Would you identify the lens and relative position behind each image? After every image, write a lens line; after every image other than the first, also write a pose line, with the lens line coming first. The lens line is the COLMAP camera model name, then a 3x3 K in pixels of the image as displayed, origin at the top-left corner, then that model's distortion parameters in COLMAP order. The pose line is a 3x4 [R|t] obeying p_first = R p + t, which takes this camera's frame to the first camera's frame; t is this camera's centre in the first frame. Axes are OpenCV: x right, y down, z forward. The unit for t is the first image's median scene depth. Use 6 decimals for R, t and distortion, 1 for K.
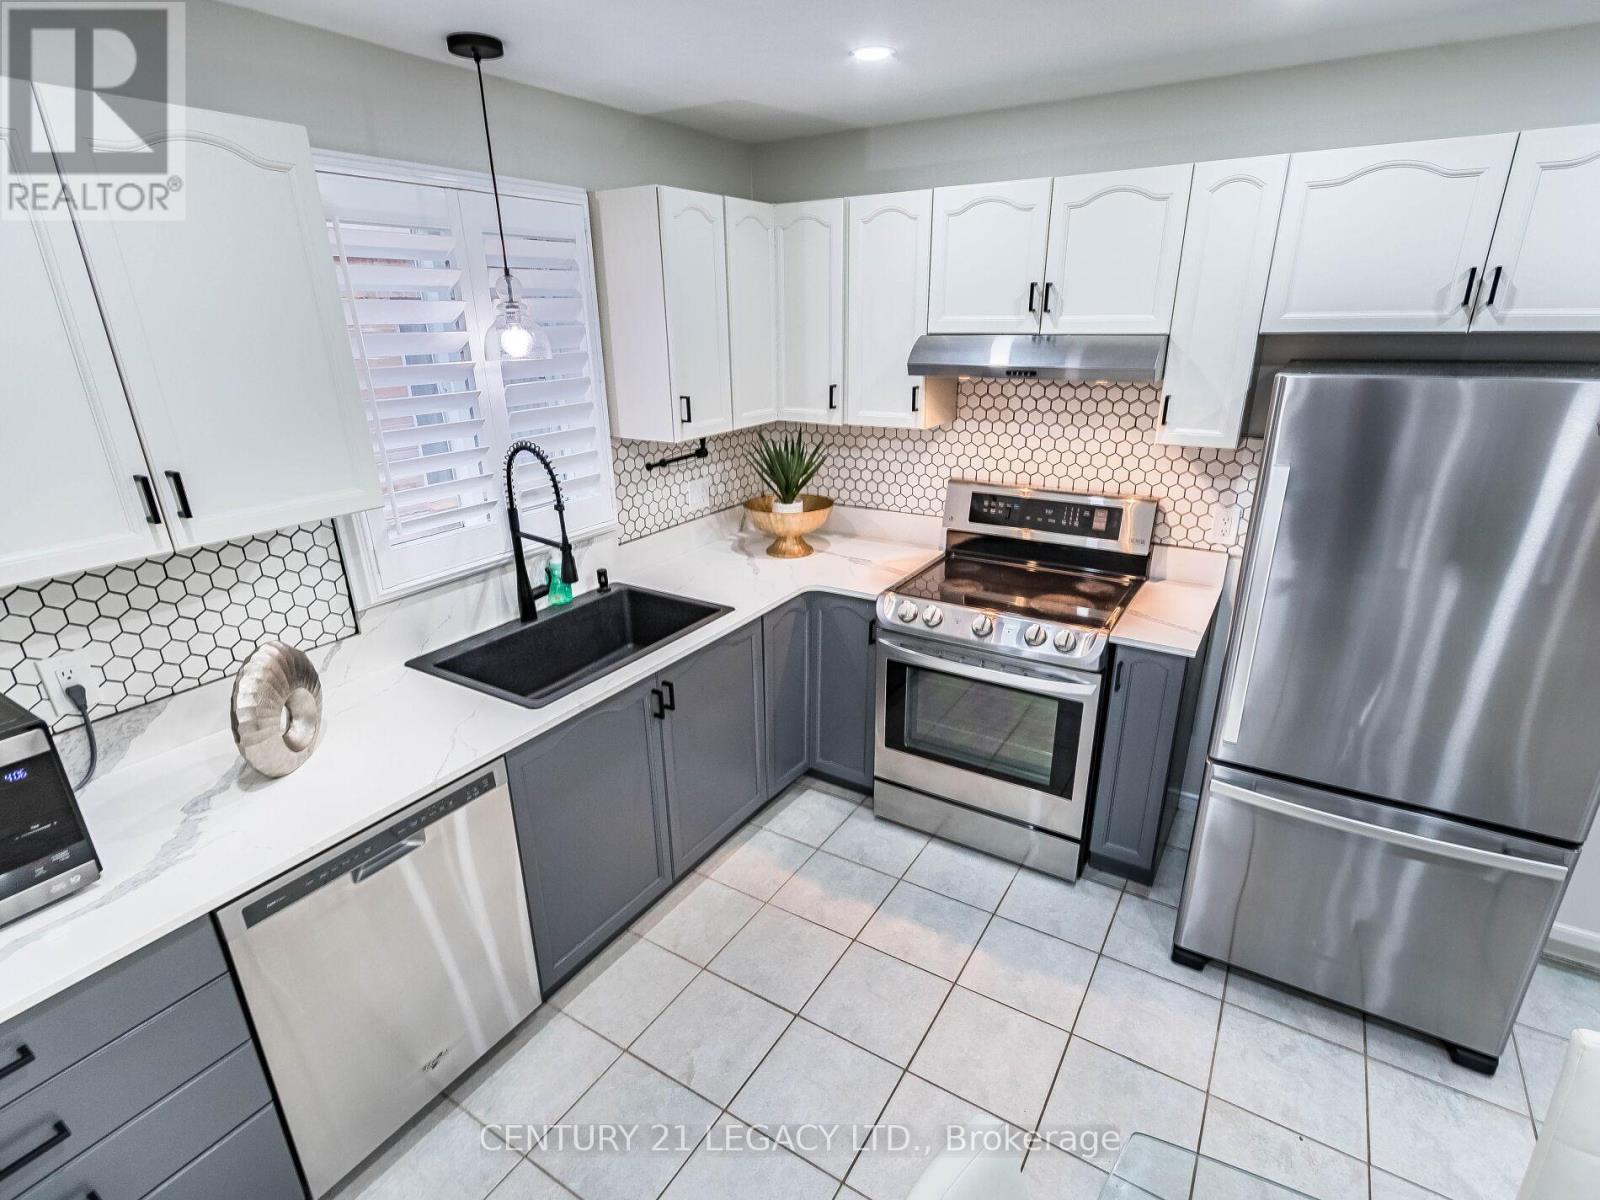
lens RADIAL K [[809.2, 0, 786.6], [0, 809.2, 628.5], [0, 0, 1]] dist [0.005401, 0.000235]
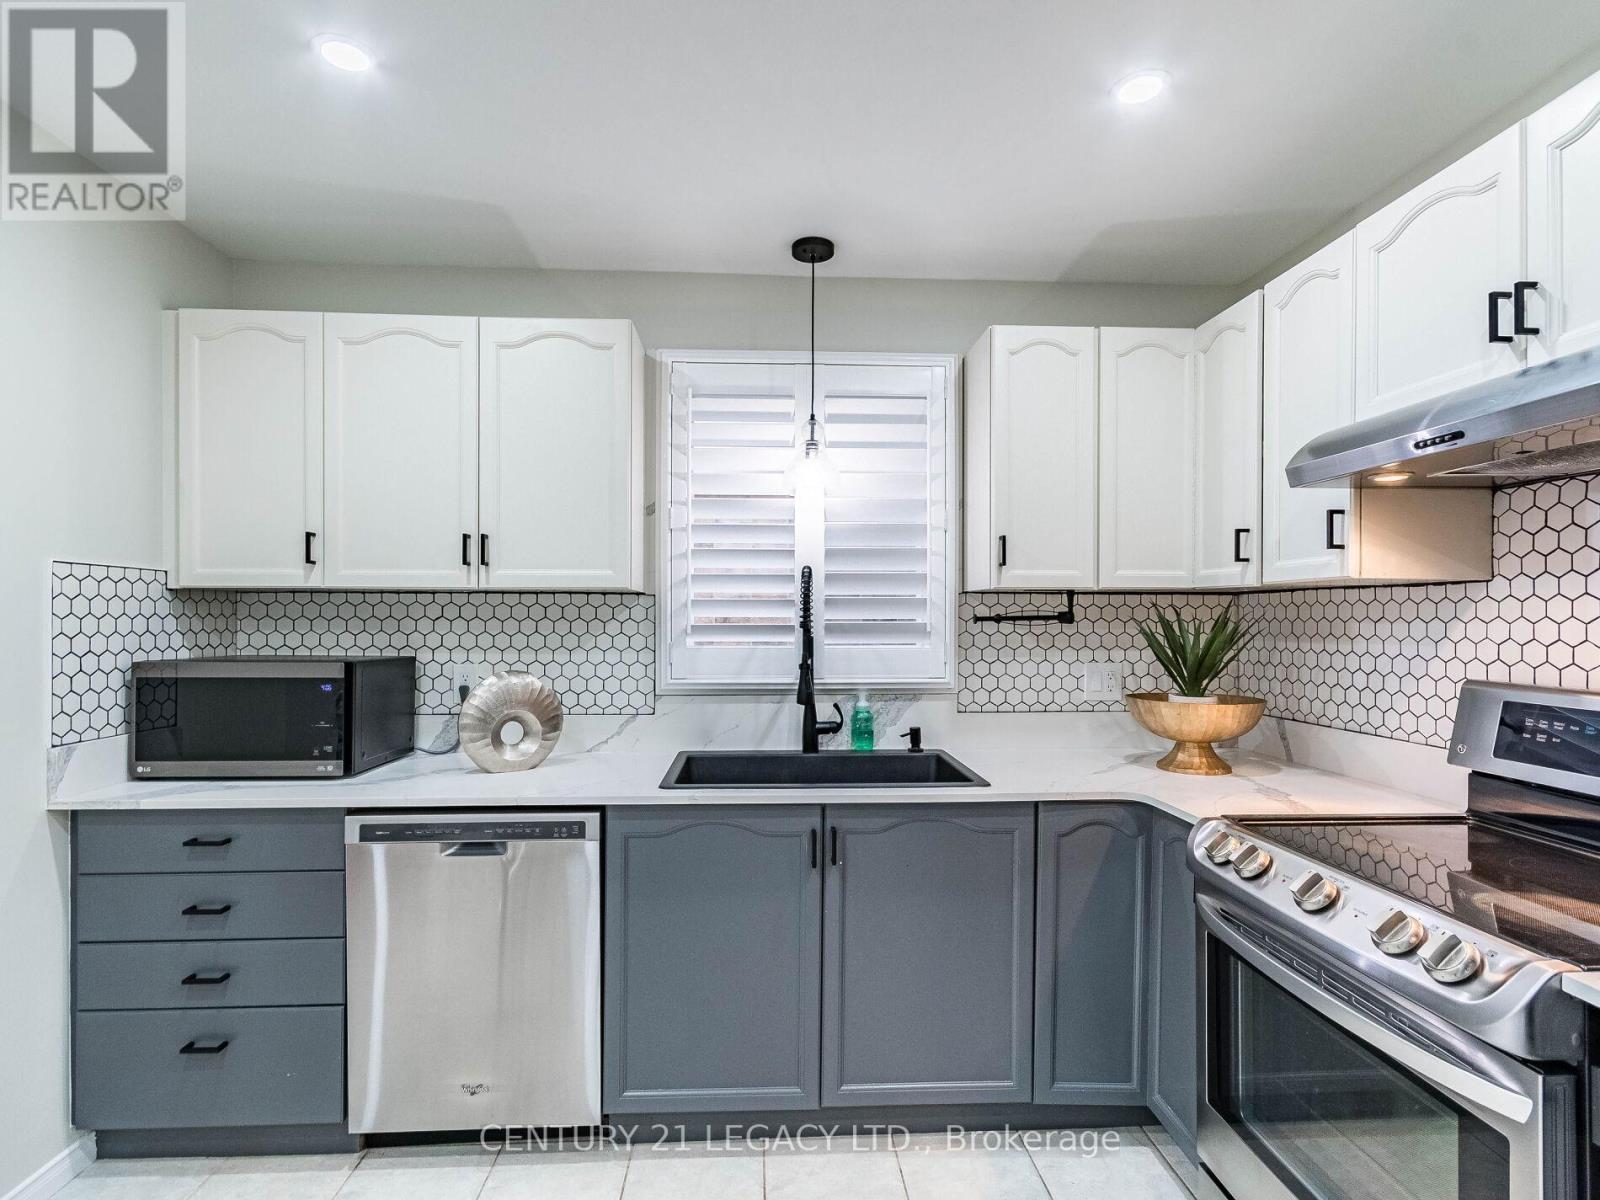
lens RADIAL K [[809.2, 0, 786.6], [0, 809.2, 628.5], [0, 0, 1]] dist [0.005401, 0.000235]
pose [[0.572207, 0.029539, -0.819577, 0.405838], [-0.315666, 0.930289, -0.186861, 0.036829], [0.756924, 0.365636, 0.541643, 0.342885]]
